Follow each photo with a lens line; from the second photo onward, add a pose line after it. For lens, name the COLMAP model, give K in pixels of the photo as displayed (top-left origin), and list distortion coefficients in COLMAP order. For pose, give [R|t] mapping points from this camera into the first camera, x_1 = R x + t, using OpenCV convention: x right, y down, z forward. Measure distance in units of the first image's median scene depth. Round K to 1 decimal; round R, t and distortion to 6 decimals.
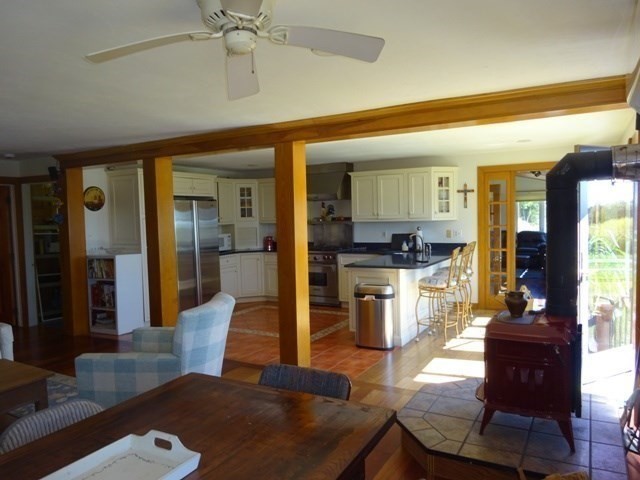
lens RADIAL K [[474.2, 0, 321.6], [0, 474.2, 241.1], [0, 0, 1]] dist [0.005681, -0.009329]
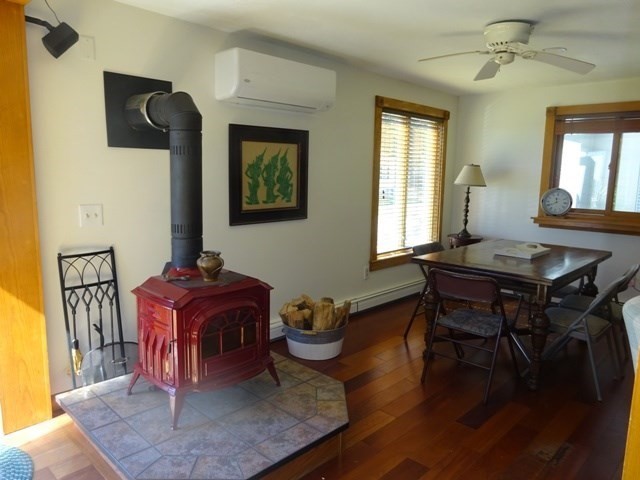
lens RADIAL K [[474.2, 0, 318.5], [0, 474.2, 241.0], [0, 0, 1]] dist [0.005681, -0.009329]
pose [[-0.967468, -0.030107, 0.251195, 0.005753], [0.019391, 0.981148, 0.192282, -0.022466], [-0.252248, 0.190898, -0.948646, 0.559530]]
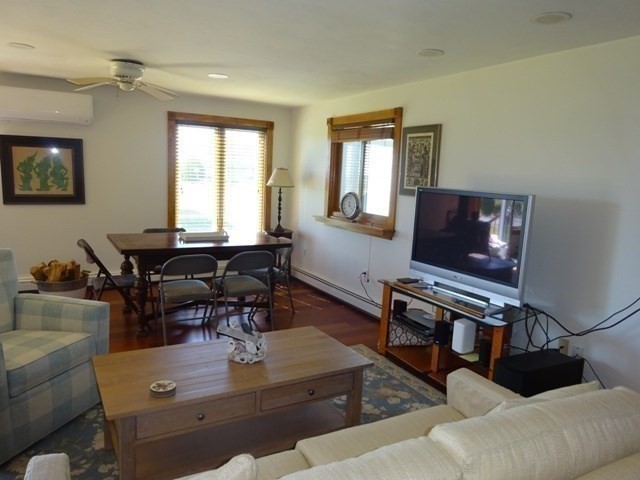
lens RADIAL K [[474.2, 0, 320.2], [0, 474.2, 240.6], [0, 0, 1]] dist [0.005681, -0.009329]
pose [[-0.848806, -0.086135, 0.521641, -0.430133], [0.007509, 0.984576, 0.174795, -0.014970], [-0.528651, 0.152284, -0.835067, 0.487275]]
